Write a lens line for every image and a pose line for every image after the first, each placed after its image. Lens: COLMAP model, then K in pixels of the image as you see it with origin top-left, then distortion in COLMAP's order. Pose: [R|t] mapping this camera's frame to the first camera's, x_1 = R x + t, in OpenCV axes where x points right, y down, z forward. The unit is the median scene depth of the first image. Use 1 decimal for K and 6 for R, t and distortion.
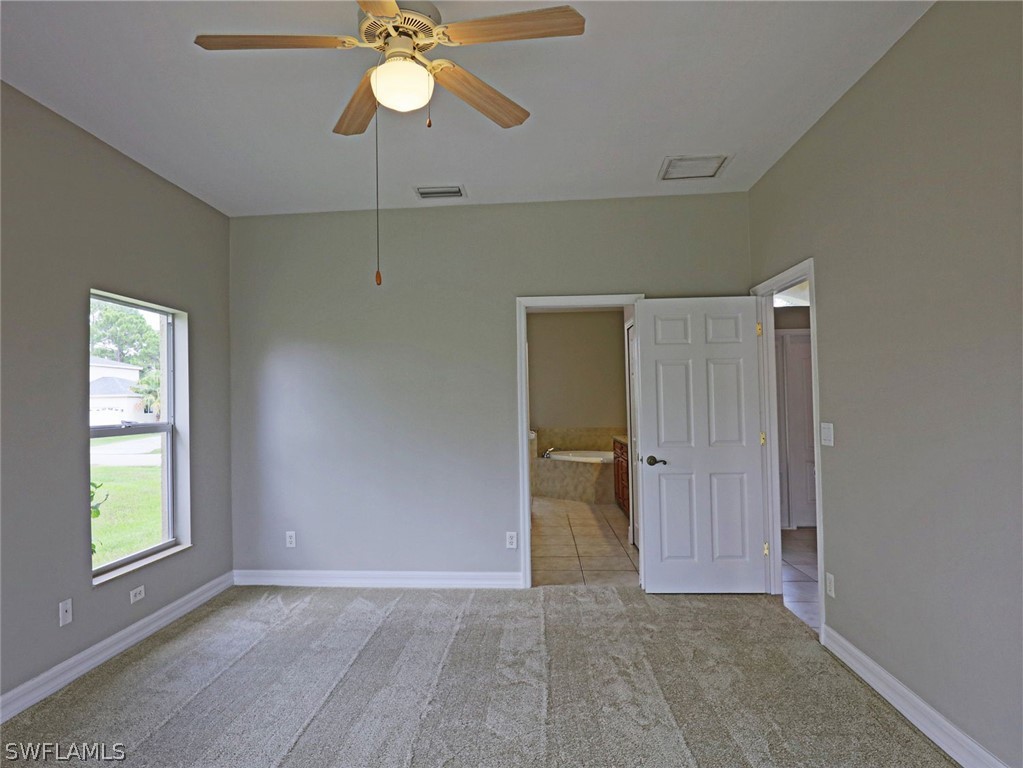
lens RADIAL K [[573.6, 0, 503.2], [0, 573.6, 391.6], [0, 0, 1]] dist [-0.026536, 0.001156]
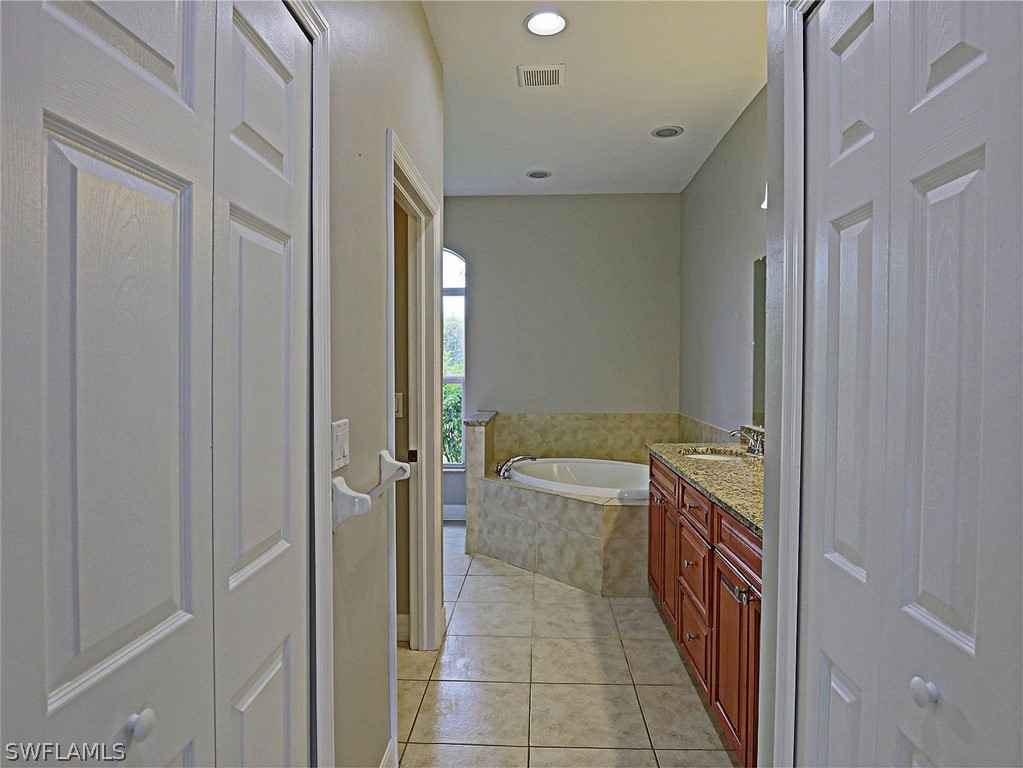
lens RADIAL K [[594.0, 0, 508.4], [0, 594.0, 401.0], [0, 0, 1]] dist [-0.002448, -0.000263]
pose [[0.999801, 0.017117, 0.010267, 0.077893], [-0.017849, 0.996947, 0.076014, 0.013229], [-0.008934, -0.076182, 0.997054, 0.535167]]
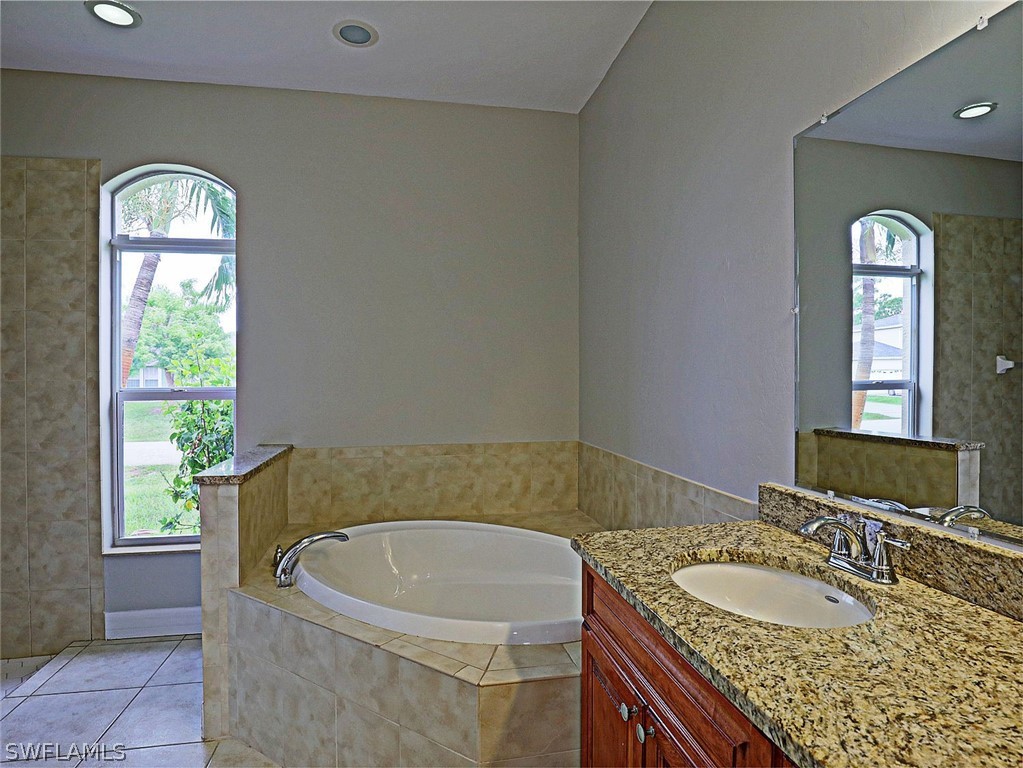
lens RADIAL K [[558.9, 0, 511.0], [0, 558.9, 380.6], [0, 0, 1]] dist [-0.027992, 0.004553]
pose [[0.966131, 0.015288, 0.257601, 0.116143], [-0.020155, 0.999665, 0.016261, 0.022920], [-0.257266, -0.020902, 0.966115, 0.791142]]
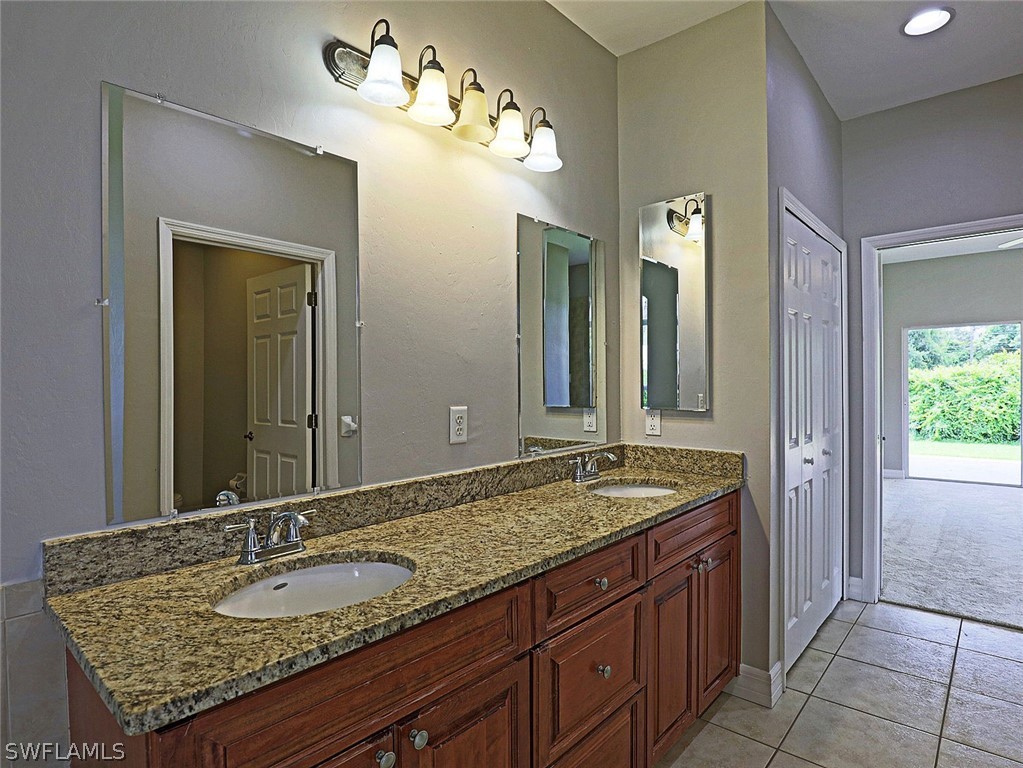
lens RADIAL K [[558.9, 0, 511.0], [0, 558.9, 380.6], [0, 0, 1]] dist [-0.027992, 0.004553]
pose [[-0.785831, 0.035549, 0.617418, 0.083590], [0.017578, 0.999227, -0.035161, 0.027994], [-0.618191, -0.016778, -0.785849, 0.985133]]
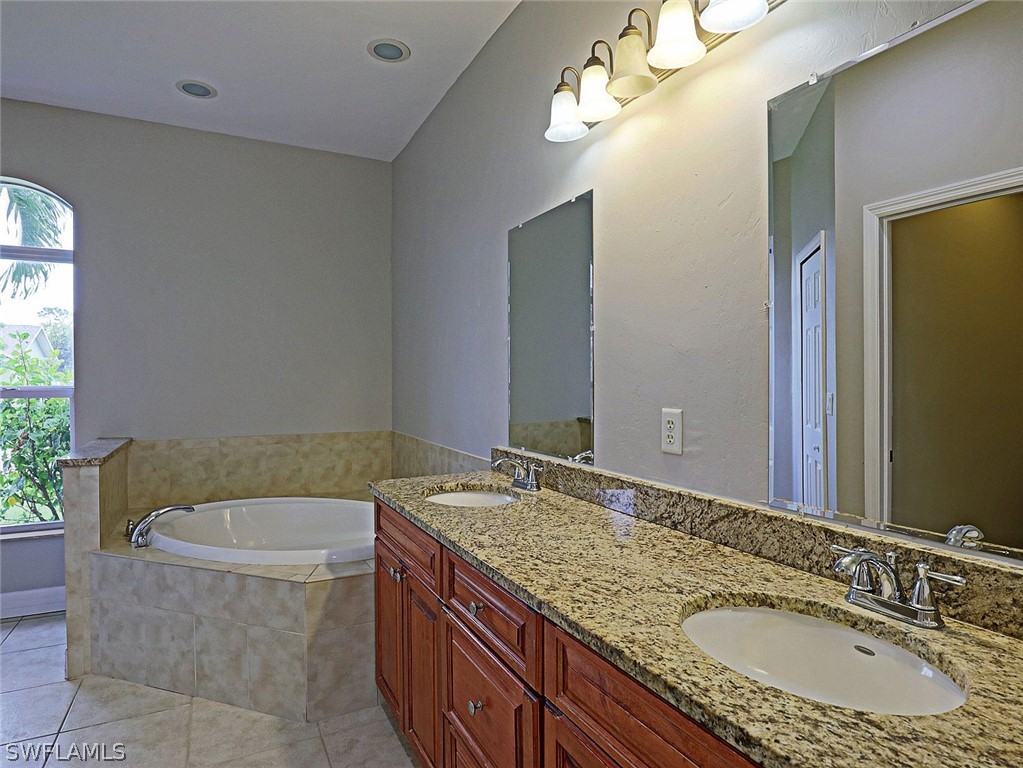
lens RADIAL K [[573.6, 0, 503.2], [0, 573.6, 391.6], [0, 0, 1]] dist [-0.026536, 0.001156]
pose [[0.862249, 0.008243, 0.506418, 0.096297], [-0.026668, 0.999219, 0.029142, 0.020486], [-0.505783, -0.038633, 0.861796, 0.684357]]
